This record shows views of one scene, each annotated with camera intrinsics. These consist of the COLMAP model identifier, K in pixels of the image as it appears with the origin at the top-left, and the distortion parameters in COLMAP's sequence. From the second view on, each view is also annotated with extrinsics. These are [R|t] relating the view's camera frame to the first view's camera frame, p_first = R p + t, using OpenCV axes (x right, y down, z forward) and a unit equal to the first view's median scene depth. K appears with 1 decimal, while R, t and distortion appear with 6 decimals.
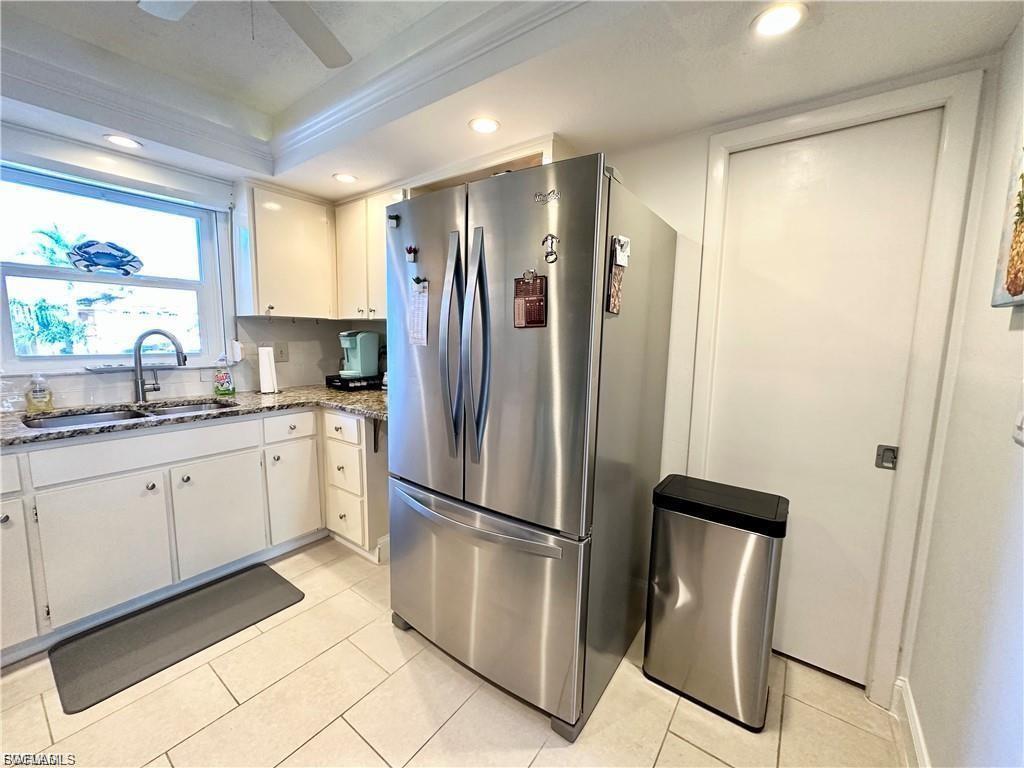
lens RADIAL K [[408.3, 0, 512.0], [0, 408.3, 384.0], [0, 0, 1]] dist [-0.001255, 0.000024]
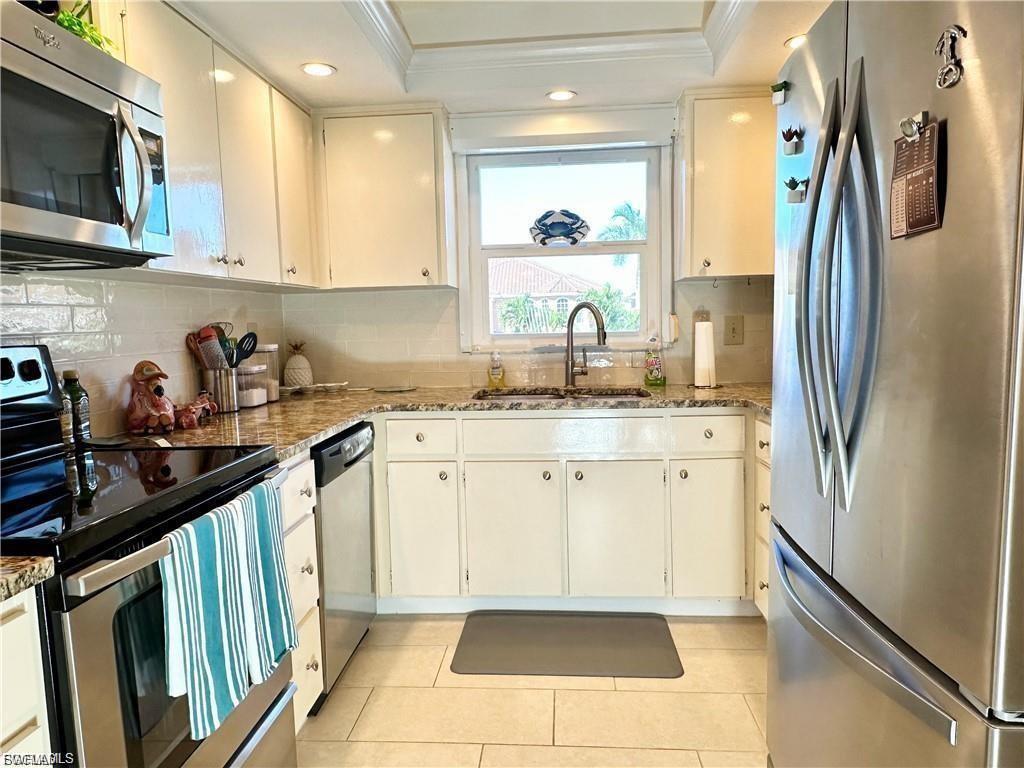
lens RADIAL K [[696.0, 0, 507.6], [0, 696.0, 393.0], [0, 0, 1]] dist [0.004913, 0.001146]
pose [[0.526808, 0.053478, -0.848300, 0.287127], [-0.069487, 0.997388, 0.019724, 0.037667], [0.847139, 0.048555, 0.529148, 0.094502]]
